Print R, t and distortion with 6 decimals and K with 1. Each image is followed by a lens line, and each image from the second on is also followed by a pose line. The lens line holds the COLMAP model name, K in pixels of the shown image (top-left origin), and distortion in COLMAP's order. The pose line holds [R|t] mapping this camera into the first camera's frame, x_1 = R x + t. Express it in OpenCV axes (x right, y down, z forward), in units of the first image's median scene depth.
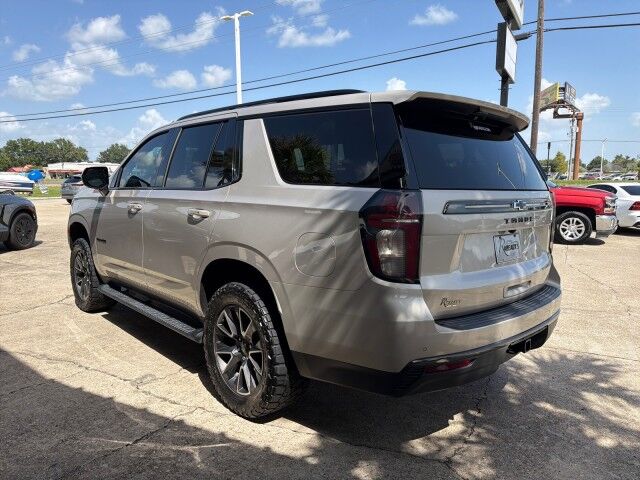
lens RADIAL K [[452.4, 0, 322.2], [0, 452.4, 243.5], [0, 0, 1]] dist [0.017920, -0.022018]
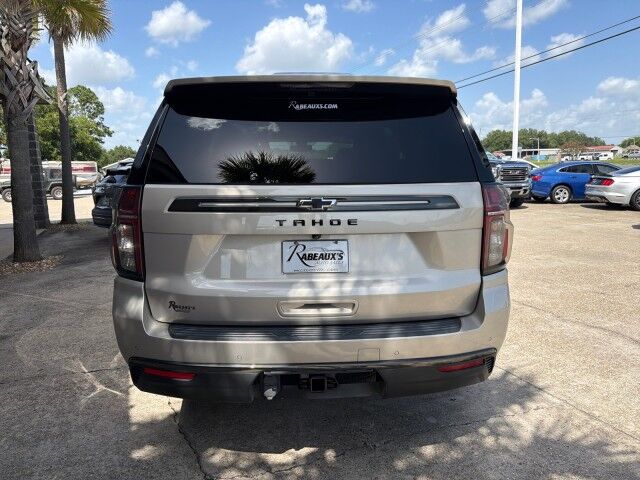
lens RADIAL K [[452.4, 0, 315.7], [0, 452.4, 242.7], [0, 0, 1]] dist [0.017920, -0.022018]
pose [[0.760829, 0.083635, -0.643540, 0.778914], [-0.063285, 0.996496, 0.054687, -0.050045], [0.645859, -0.000881, 0.763456, 0.340383]]
